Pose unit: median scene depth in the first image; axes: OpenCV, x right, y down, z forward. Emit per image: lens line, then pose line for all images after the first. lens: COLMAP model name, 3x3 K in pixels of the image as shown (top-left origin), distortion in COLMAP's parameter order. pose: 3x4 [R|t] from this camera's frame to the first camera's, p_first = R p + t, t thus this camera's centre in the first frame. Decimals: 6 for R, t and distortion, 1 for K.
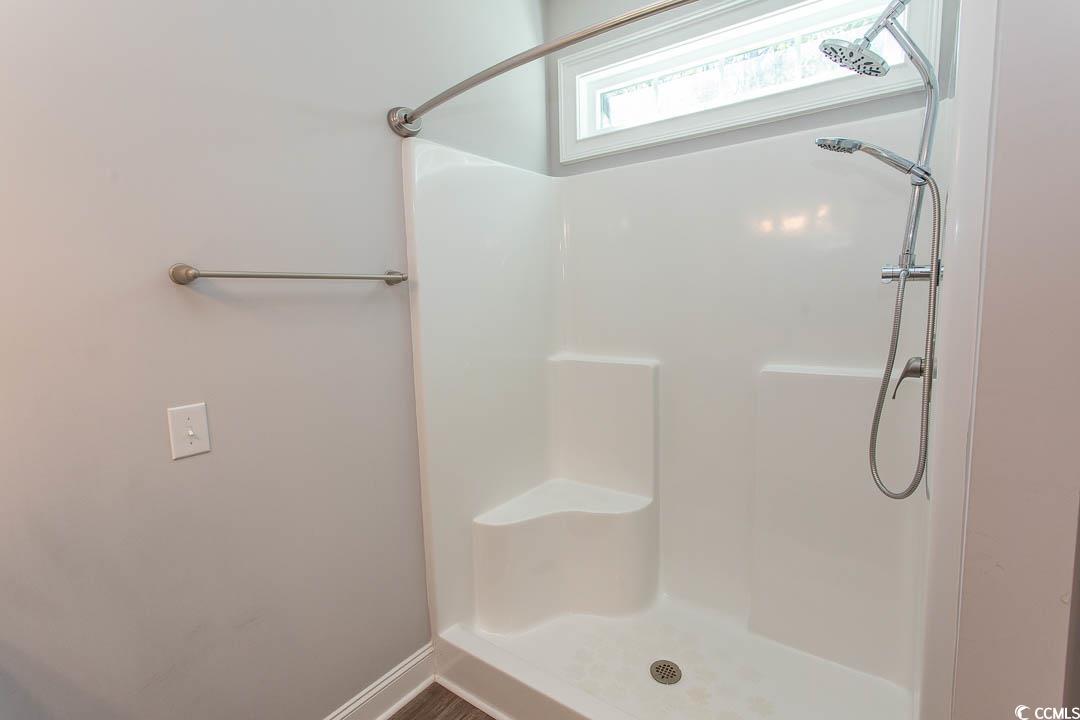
lens RADIAL K [[506.1, 0, 541.2], [0, 506.1, 359.9], [0, 0, 1]] dist [0.000941, 0.002238]
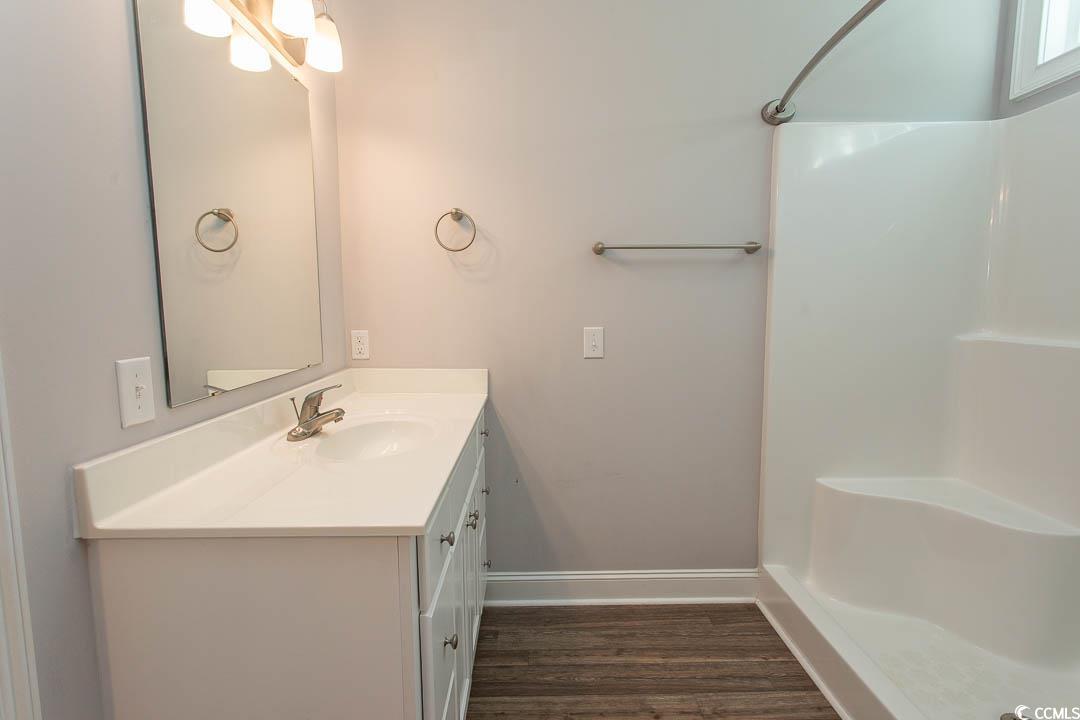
lens RADIAL K [[506.1, 0, 542.2], [0, 506.1, 358.3], [0, 0, 1]] dist [0.000941, 0.002238]
pose [[0.612472, 0.105316, -0.783445, 0.335076], [-0.103860, 0.993215, 0.052320, 0.079220], [0.783639, 0.049324, 0.619255, -0.106170]]
